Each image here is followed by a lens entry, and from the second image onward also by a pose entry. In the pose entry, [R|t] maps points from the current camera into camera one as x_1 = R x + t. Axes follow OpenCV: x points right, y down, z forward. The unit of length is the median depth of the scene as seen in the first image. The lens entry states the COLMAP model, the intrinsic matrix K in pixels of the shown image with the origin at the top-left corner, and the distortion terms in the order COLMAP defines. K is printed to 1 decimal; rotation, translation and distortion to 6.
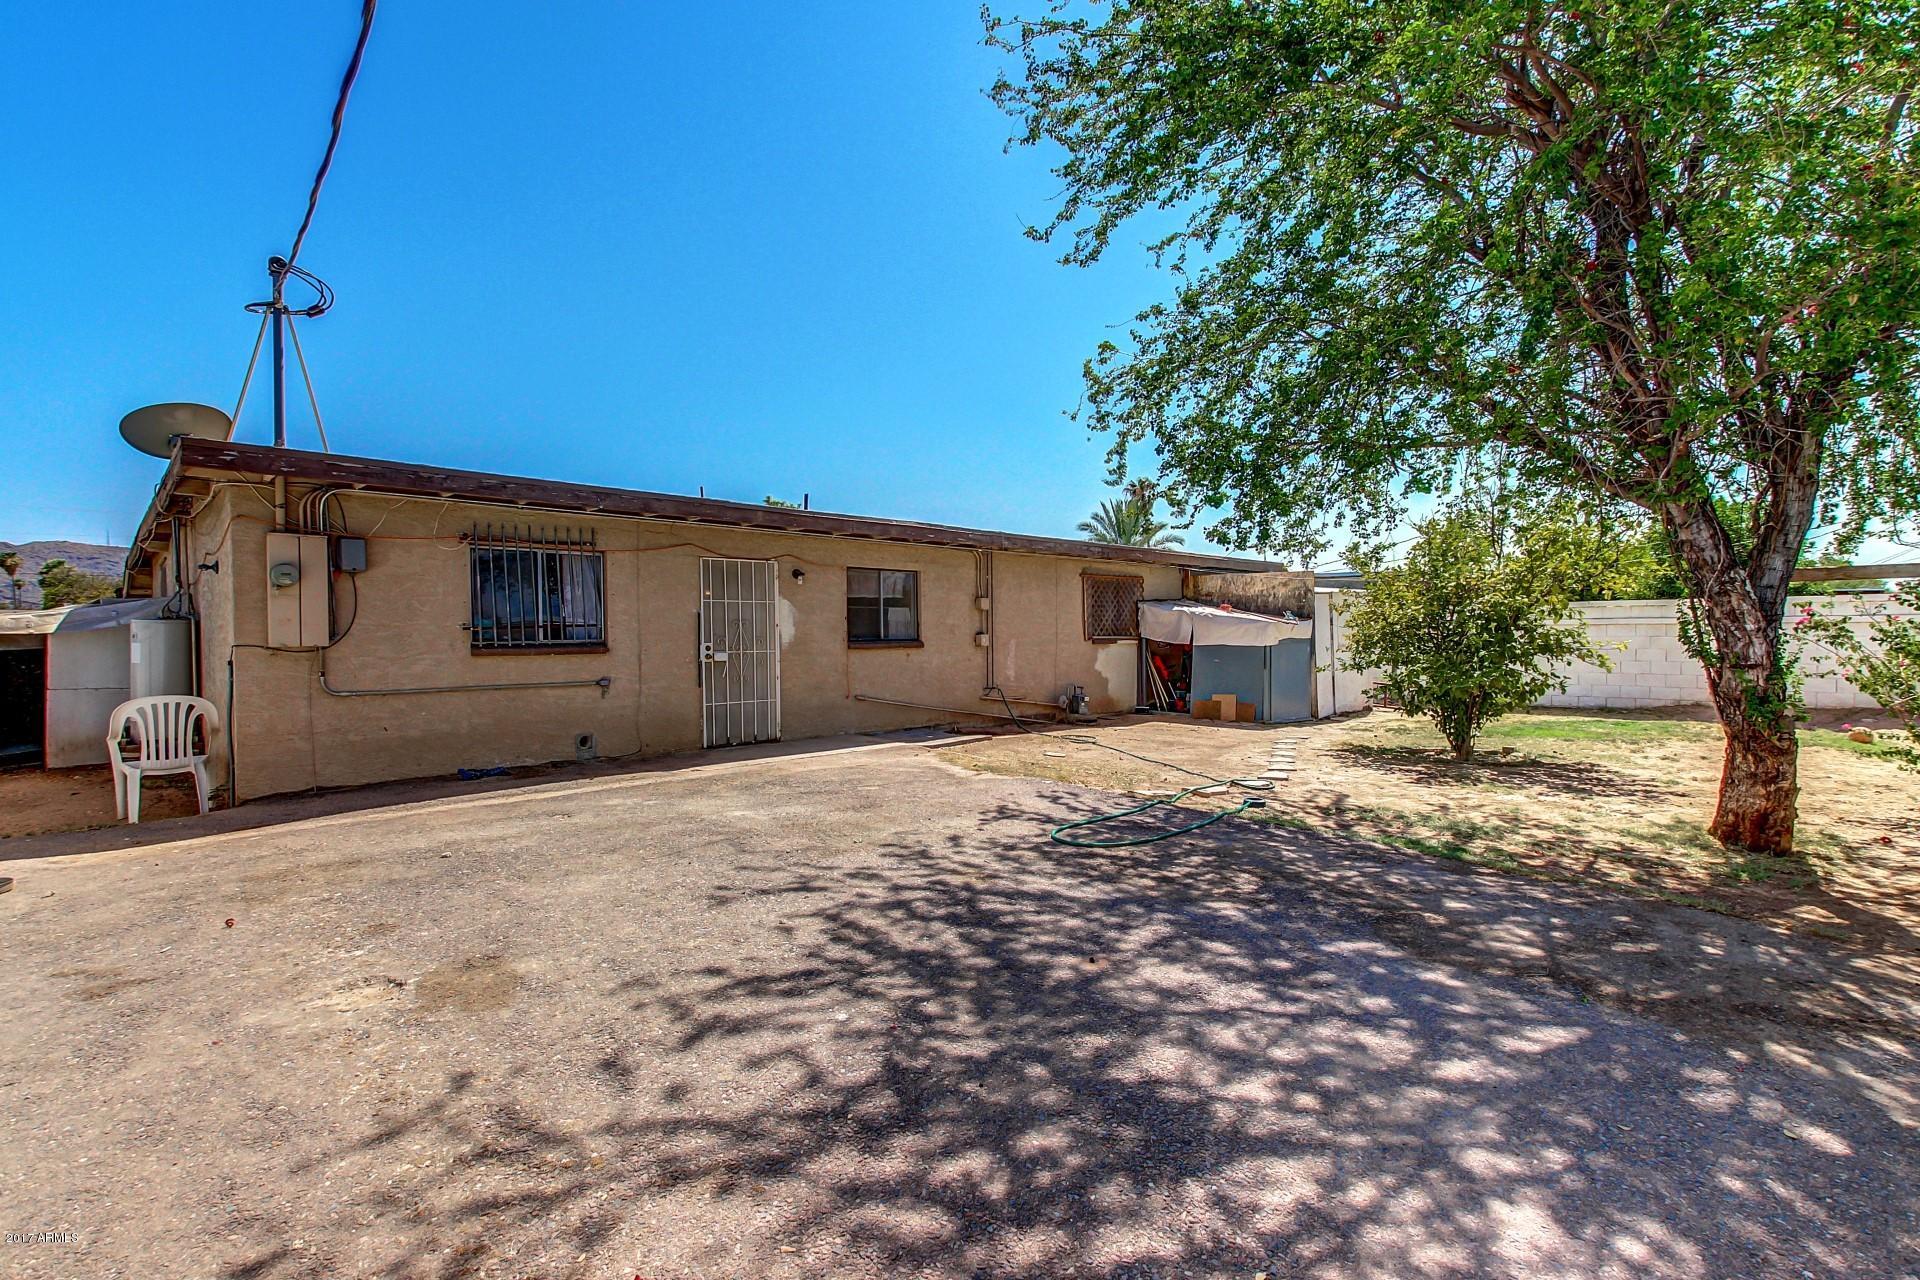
lens RADIAL K [[890.0, 0, 961.1], [0, 890.0, 636.7], [0, 0, 1]] dist [0.004093, -0.000133]
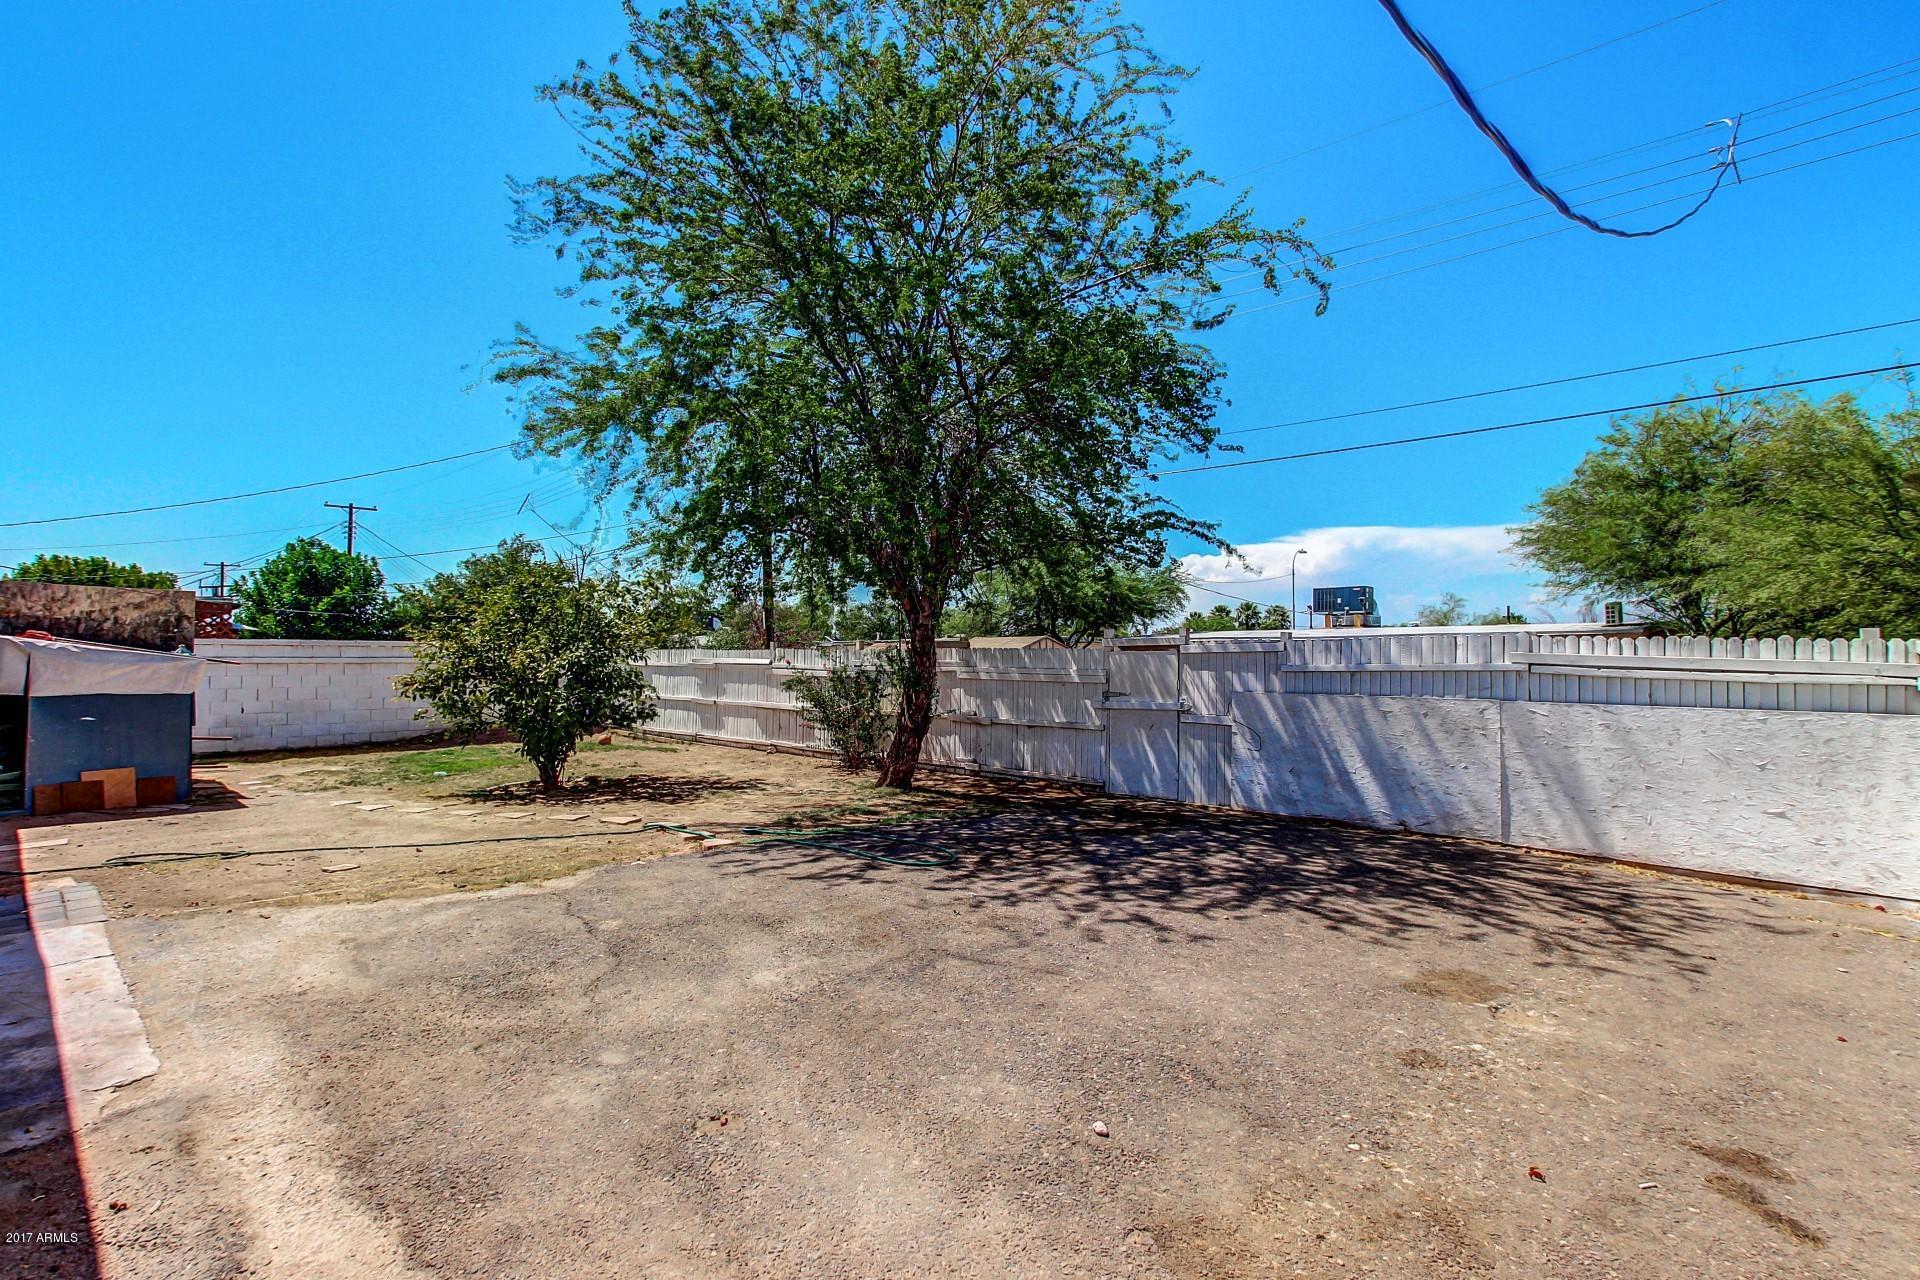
lens RADIAL K [[890.0, 0, 962.1], [0, 890.0, 646.1], [0, 0, 1]] dist [0.004093, -0.000133]
pose [[-0.062010, 0.020662, 0.997862, -1.595392], [0.003971, 0.999783, -0.020455, -0.040946], [-0.998068, 0.002694, -0.062079, 1.615806]]
